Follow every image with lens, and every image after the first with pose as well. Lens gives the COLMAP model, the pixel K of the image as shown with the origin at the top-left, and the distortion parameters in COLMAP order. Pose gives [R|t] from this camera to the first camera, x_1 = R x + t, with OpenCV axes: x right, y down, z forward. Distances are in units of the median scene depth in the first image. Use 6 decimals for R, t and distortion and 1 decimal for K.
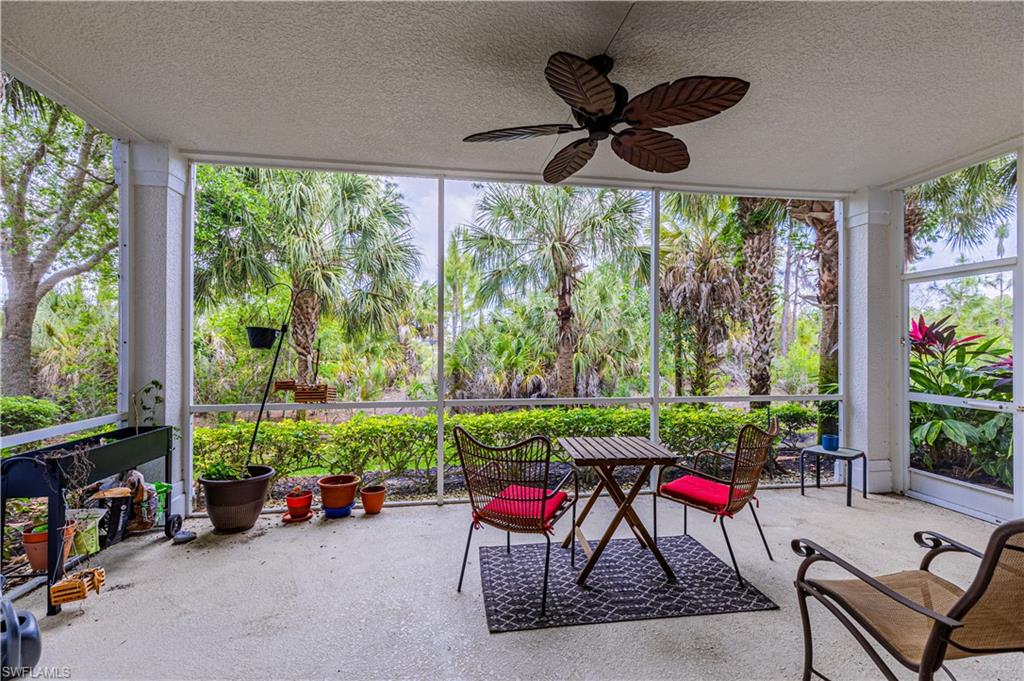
lens RADIAL K [[453.0, 0, 510.8], [0, 453.0, 337.8], [0, 0, 1]] dist [-0.003292, 0.000012]
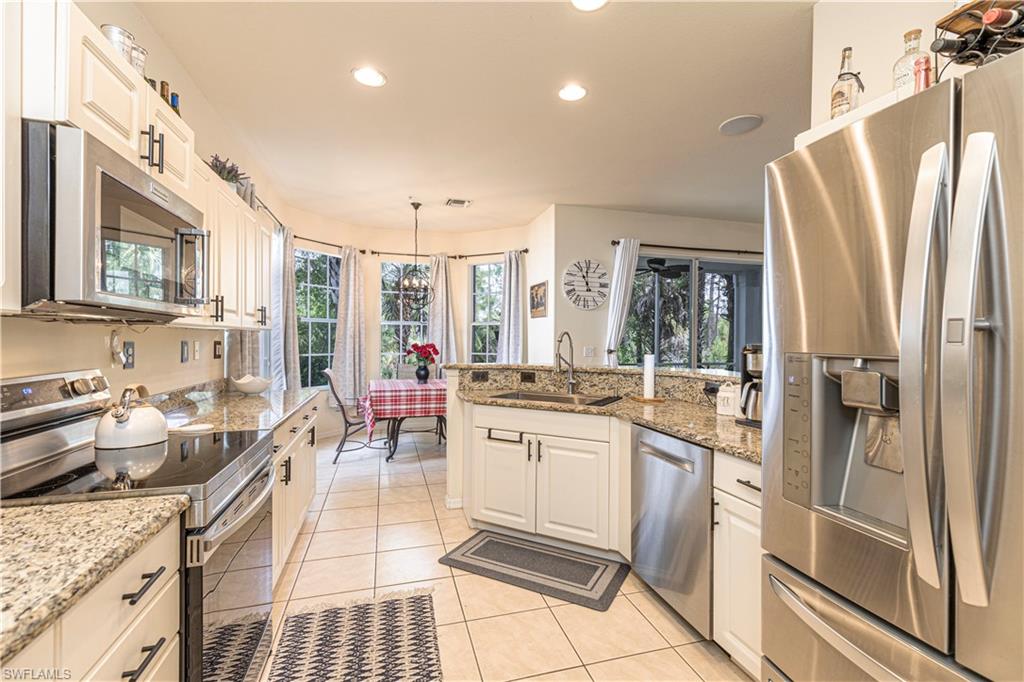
lens RADIAL K [[453.0, 0, 510.5], [0, 453.0, 341.2], [0, 0, 1]] dist [-0.003292, 0.000012]
pose [[0.991386, 0.000770, 0.130969, -0.230438], [-0.002686, 0.999892, 0.014452, -0.000548], [-0.130943, -0.014679, 0.991281, -0.373718]]
